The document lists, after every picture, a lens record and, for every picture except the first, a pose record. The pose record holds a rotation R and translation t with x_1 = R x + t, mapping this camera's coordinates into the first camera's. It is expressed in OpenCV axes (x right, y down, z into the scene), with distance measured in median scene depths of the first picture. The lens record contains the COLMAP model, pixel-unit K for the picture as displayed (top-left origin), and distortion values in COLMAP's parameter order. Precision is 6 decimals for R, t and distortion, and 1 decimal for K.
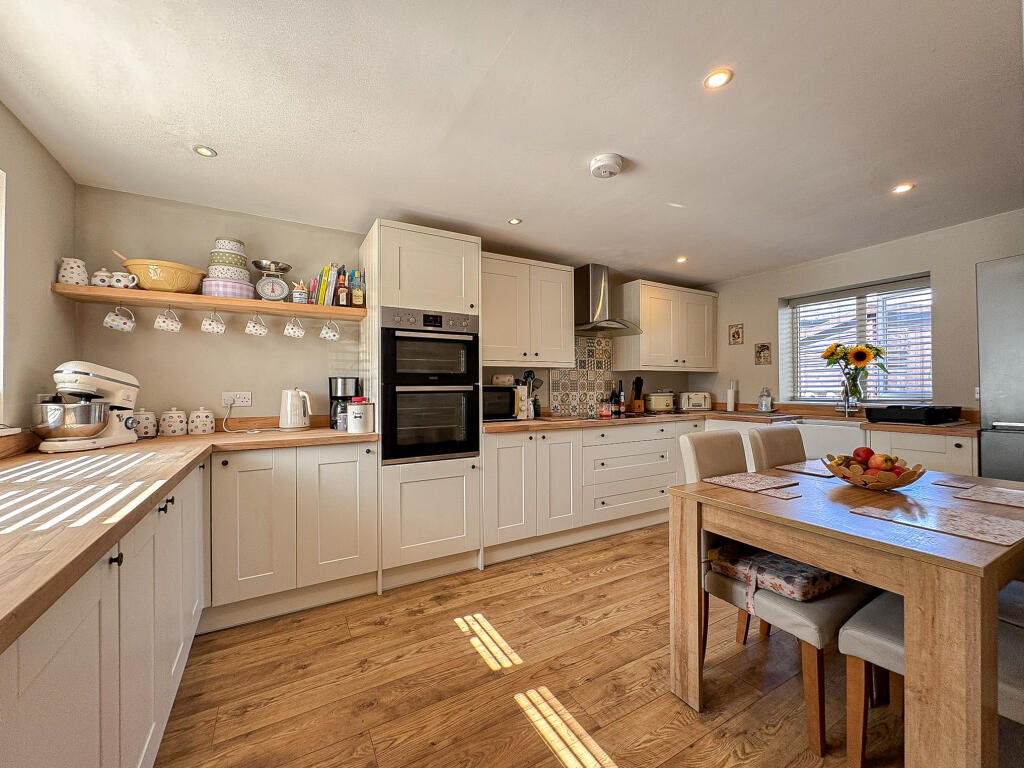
lens RADIAL K [[415.5, 0, 512.0], [0, 415.5, 384.0], [0, 0, 1]] dist [-0.002362, -0.000107]
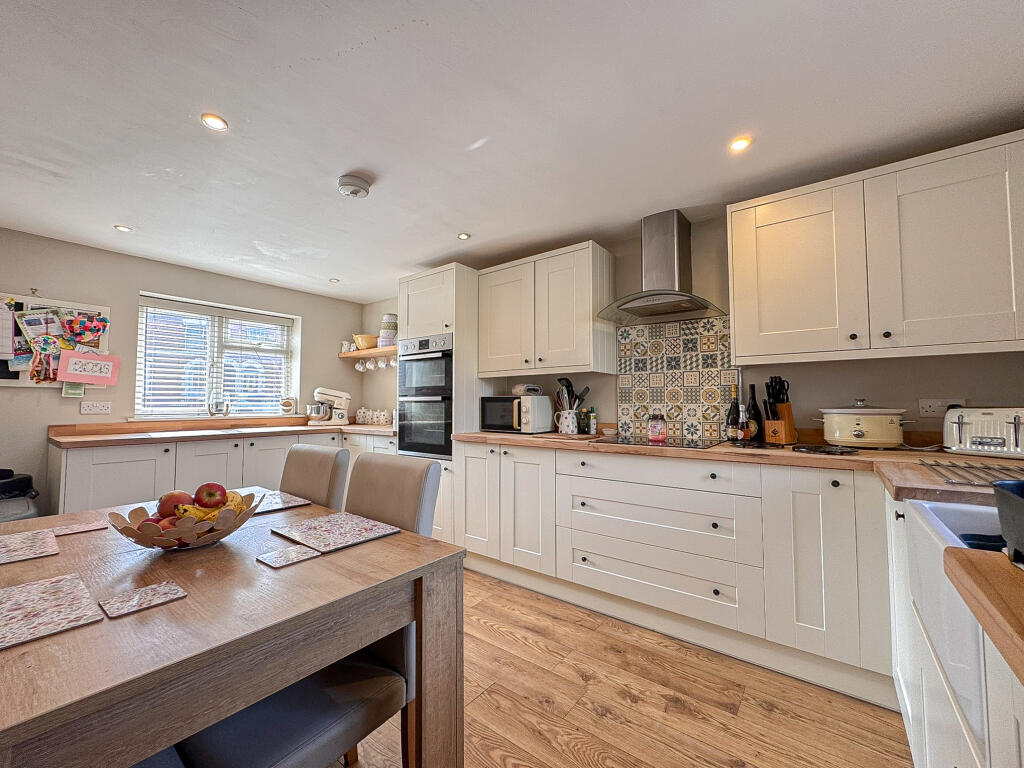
lens RADIAL K [[415.5, 0, 512.0], [0, 415.5, 384.0], [0, 0, 1]] dist [-0.002362, -0.000107]
pose [[0.385302, -0.037179, -0.922041, 0.849186], [0.007657, 0.999282, -0.037094, 0.011674], [0.922759, 0.007233, 0.385310, 0.615334]]
